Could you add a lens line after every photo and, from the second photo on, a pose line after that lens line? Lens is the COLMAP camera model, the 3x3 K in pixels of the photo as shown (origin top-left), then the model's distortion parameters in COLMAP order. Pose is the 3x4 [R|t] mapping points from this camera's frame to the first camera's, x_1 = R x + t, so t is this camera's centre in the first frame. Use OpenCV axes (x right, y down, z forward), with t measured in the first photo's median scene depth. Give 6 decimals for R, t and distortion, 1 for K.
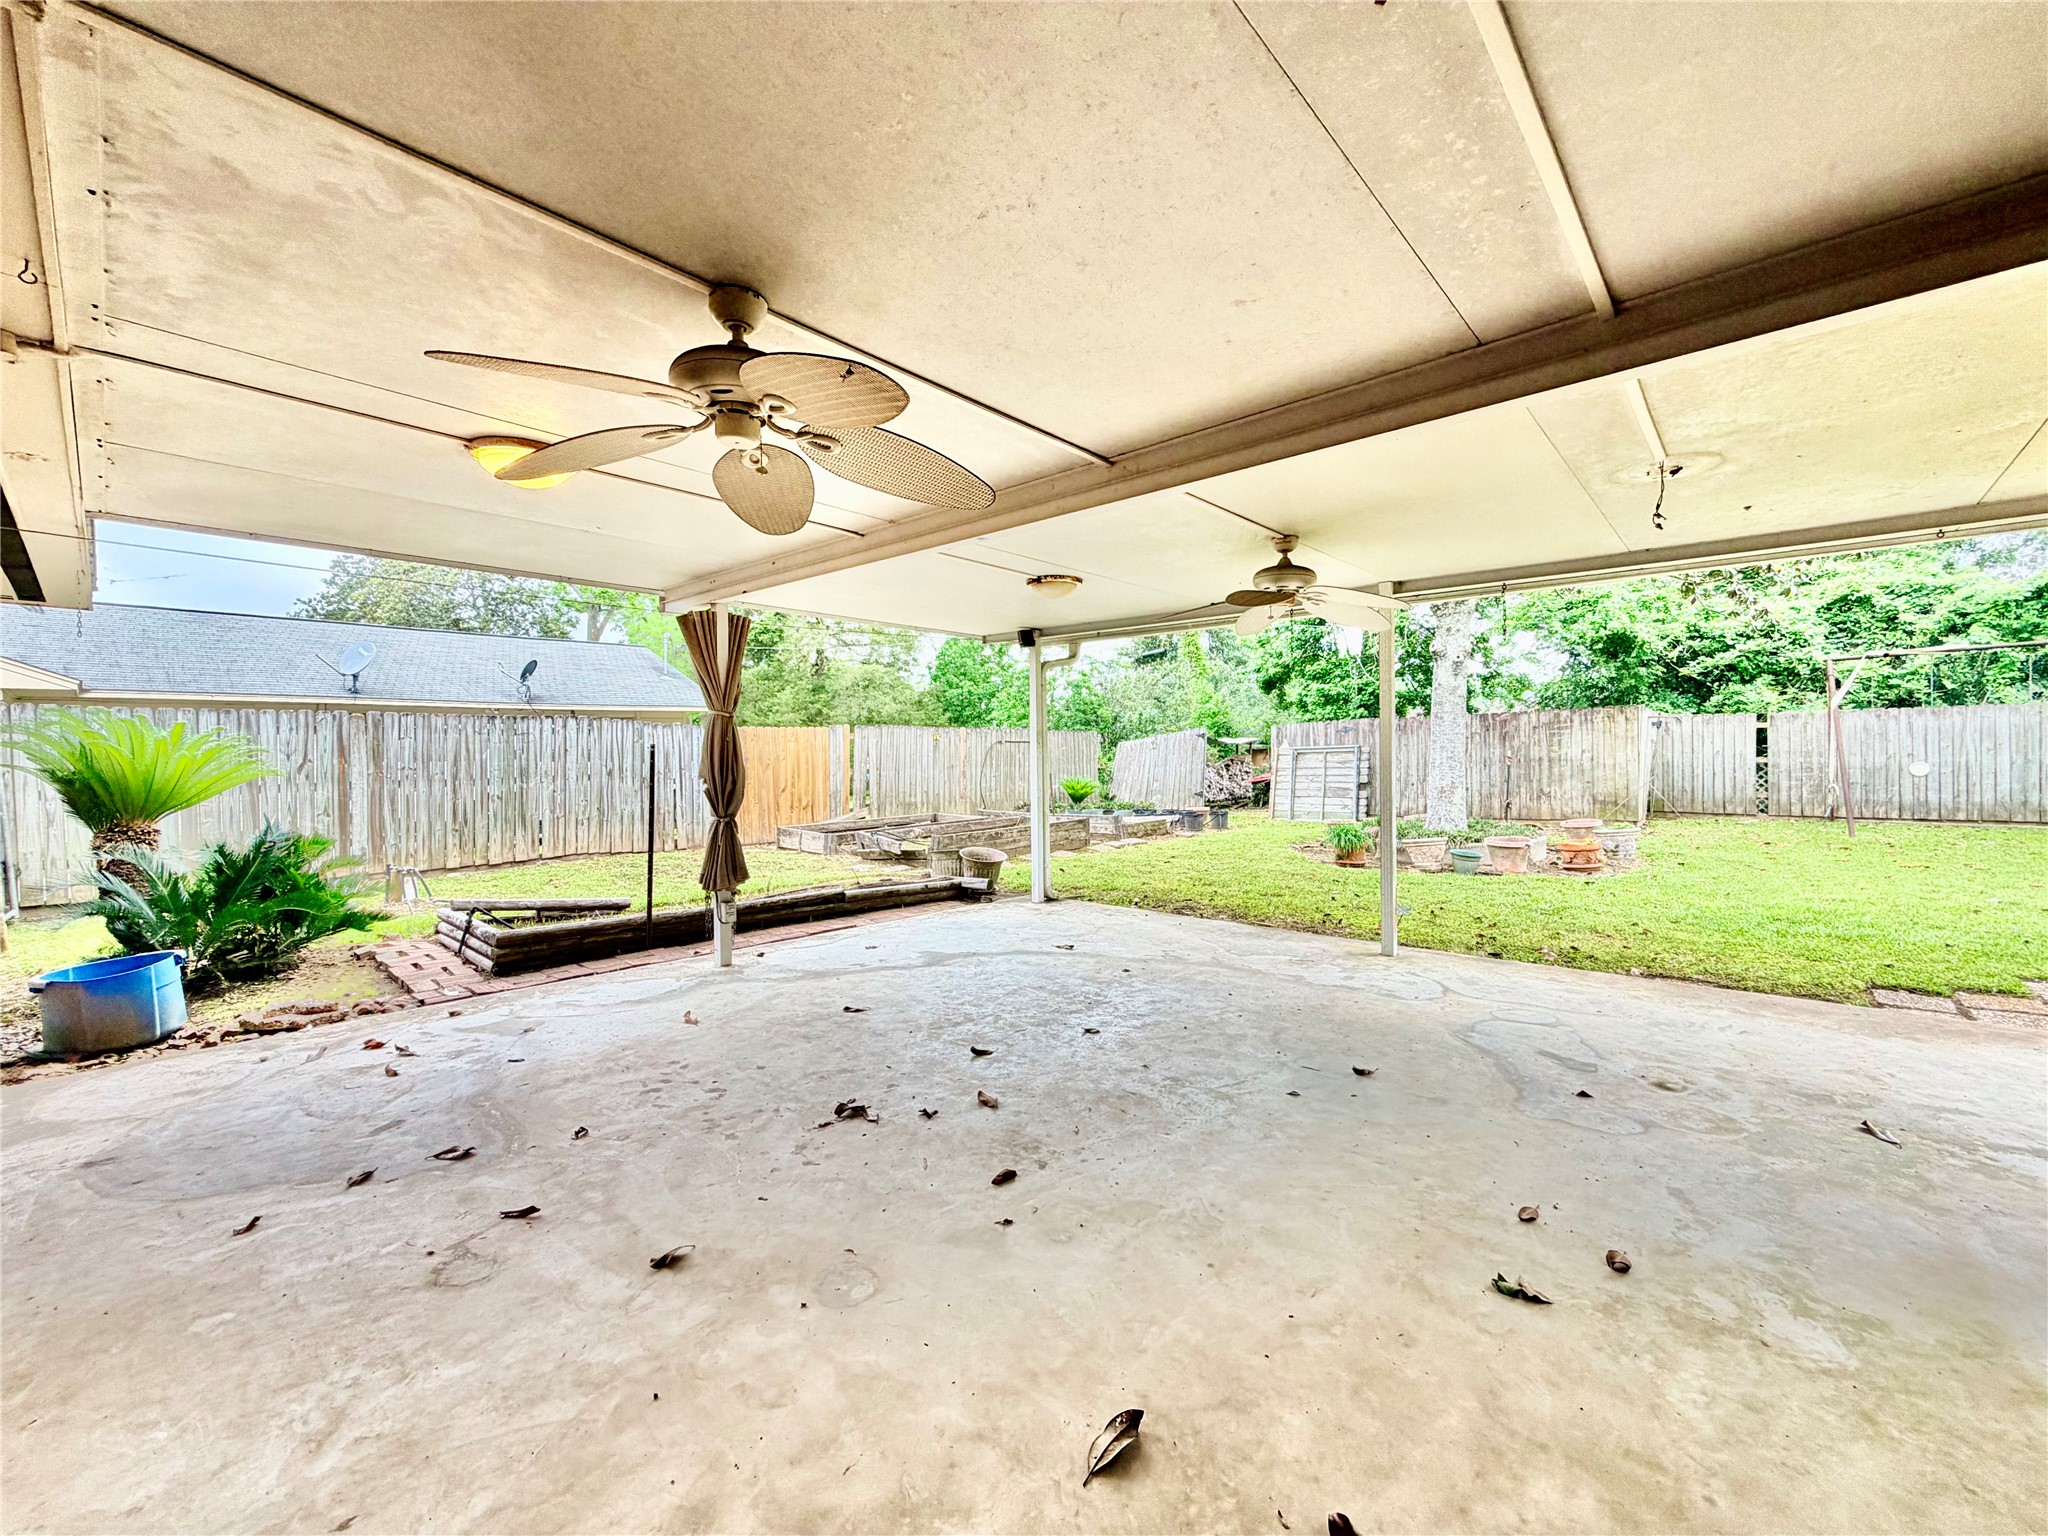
lens RADIAL K [[836.9, 0, 1022.0], [0, 836.9, 751.4], [0, 0, 1]] dist [0.000541, 0.000000]
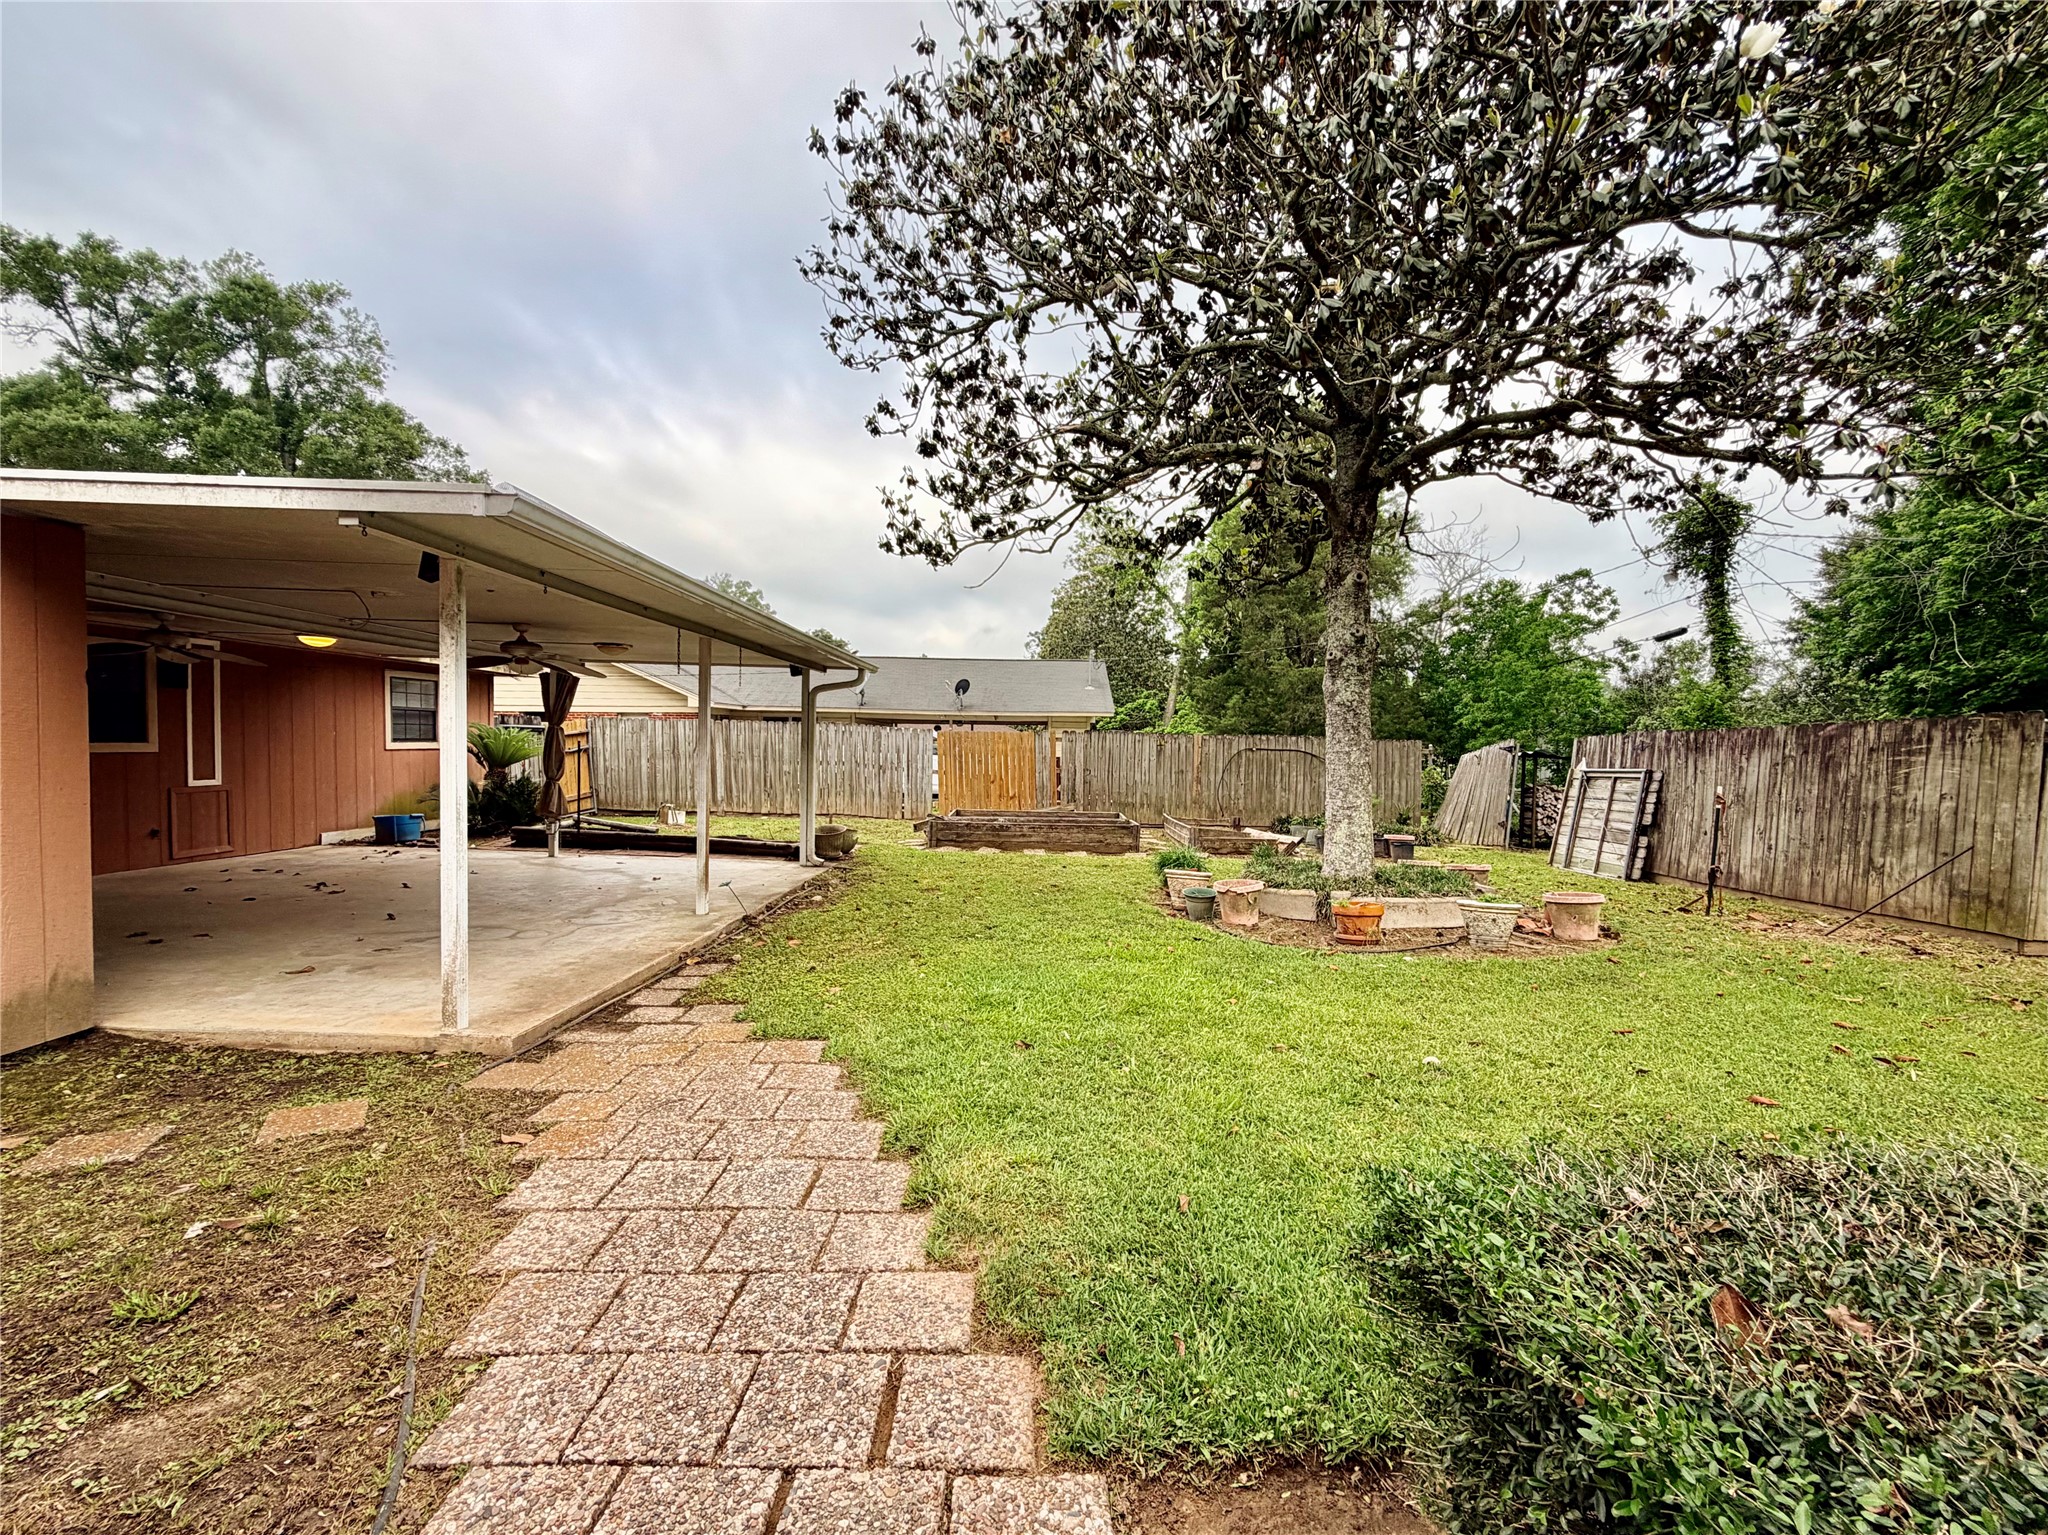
lens RADIAL K [[836.9, 0, 1022.5], [0, 836.9, 781.3], [0, 0, 1]] dist [0.000541, 0.000000]
pose [[0.652546, 0.058818, -0.755463, 0.614624], [-0.035335, 0.998260, 0.047201, -0.012858], [0.756925, -0.004106, 0.653489, 0.174730]]
